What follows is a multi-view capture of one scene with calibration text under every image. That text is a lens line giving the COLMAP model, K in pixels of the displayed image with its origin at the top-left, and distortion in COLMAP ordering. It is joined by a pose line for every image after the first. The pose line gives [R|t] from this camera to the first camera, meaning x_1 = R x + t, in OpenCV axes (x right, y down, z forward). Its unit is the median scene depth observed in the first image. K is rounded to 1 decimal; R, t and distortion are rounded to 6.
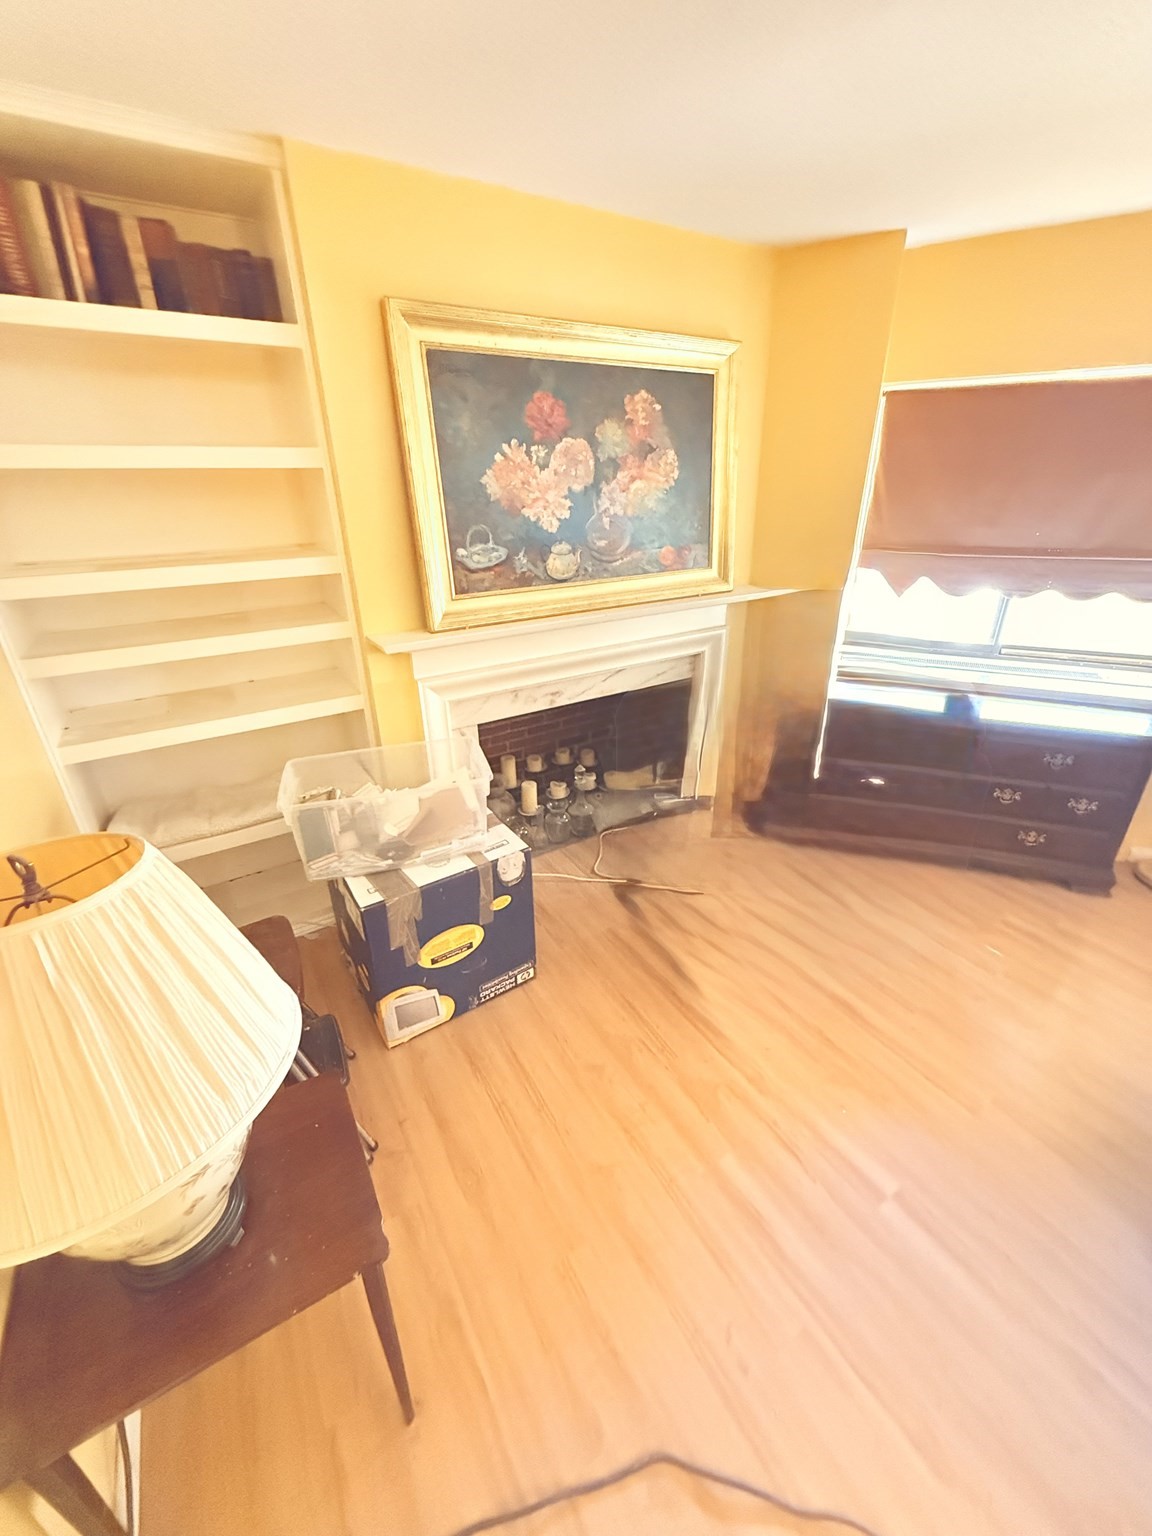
lens RADIAL K [[613.0, 0, 576.6], [0, 613.0, 763.6], [0, 0, 1]] dist [-0.000624, 0.000224]
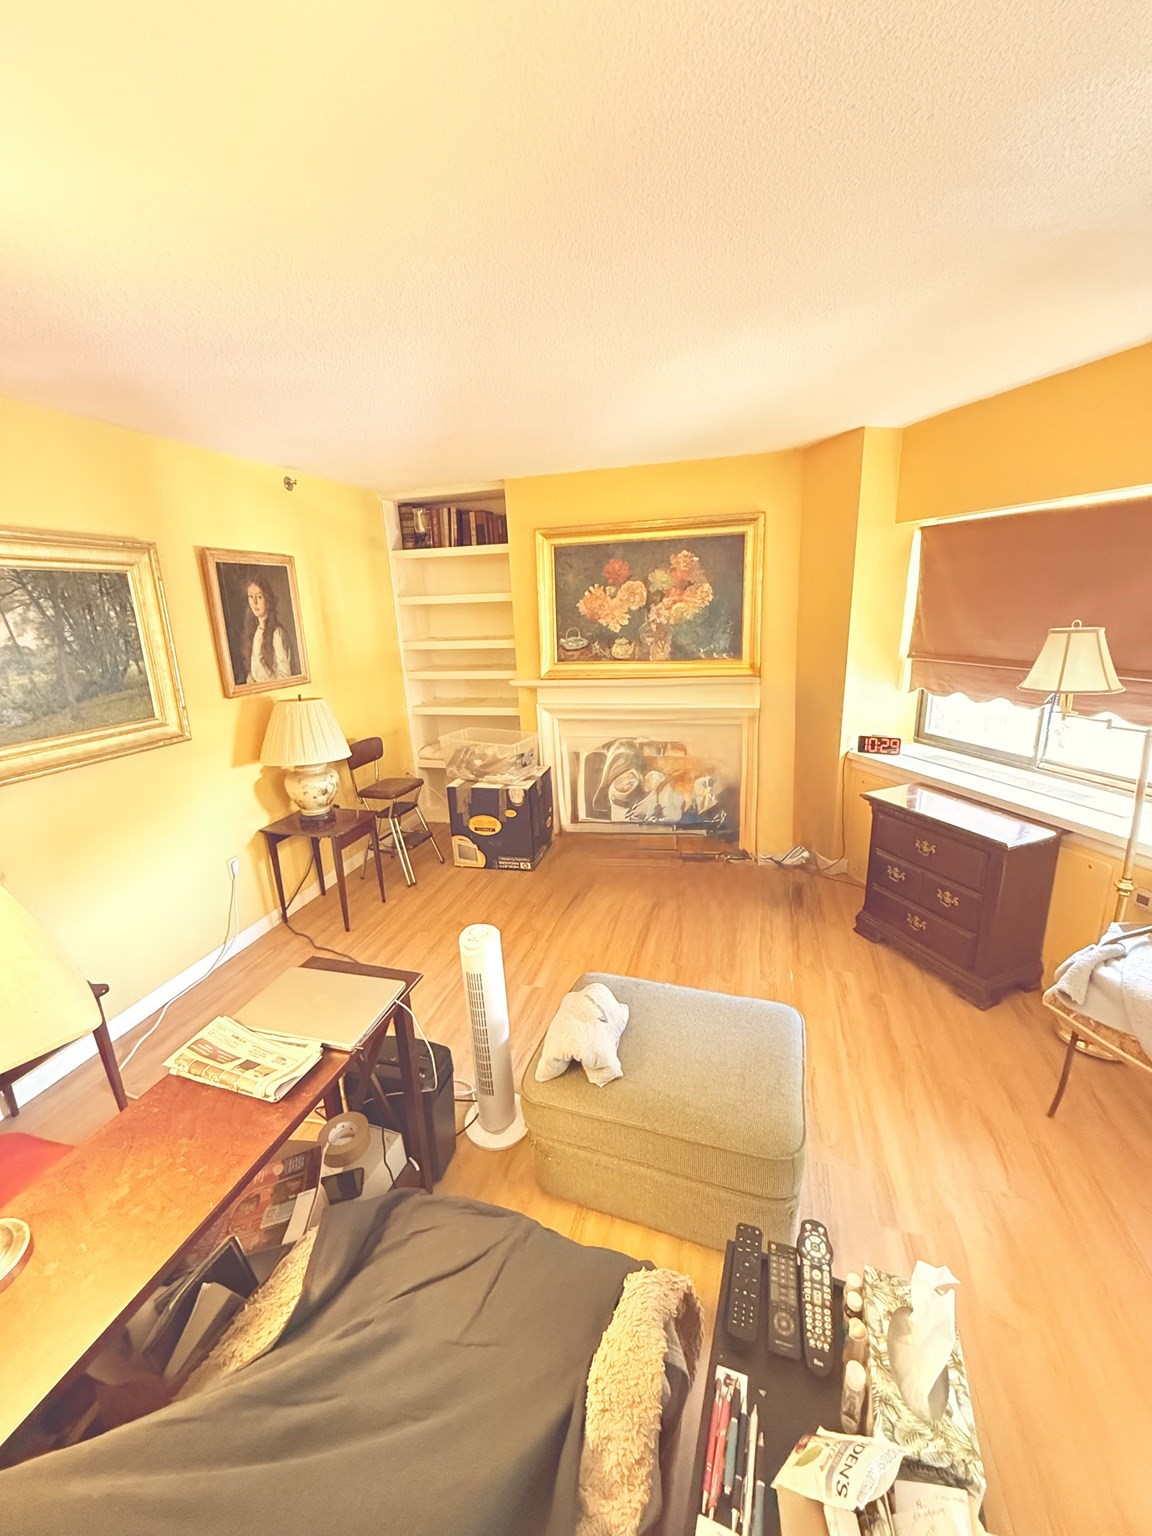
lens RADIAL K [[613.0, 0, 576.6], [0, 613.0, 763.6], [0, 0, 1]] dist [-0.000624, 0.000224]
pose [[0.677501, 0.180888, -0.712932, 1.211876], [-0.279569, 0.959870, -0.022133, 0.052474], [0.680318, 0.214309, 0.700884, -0.222248]]
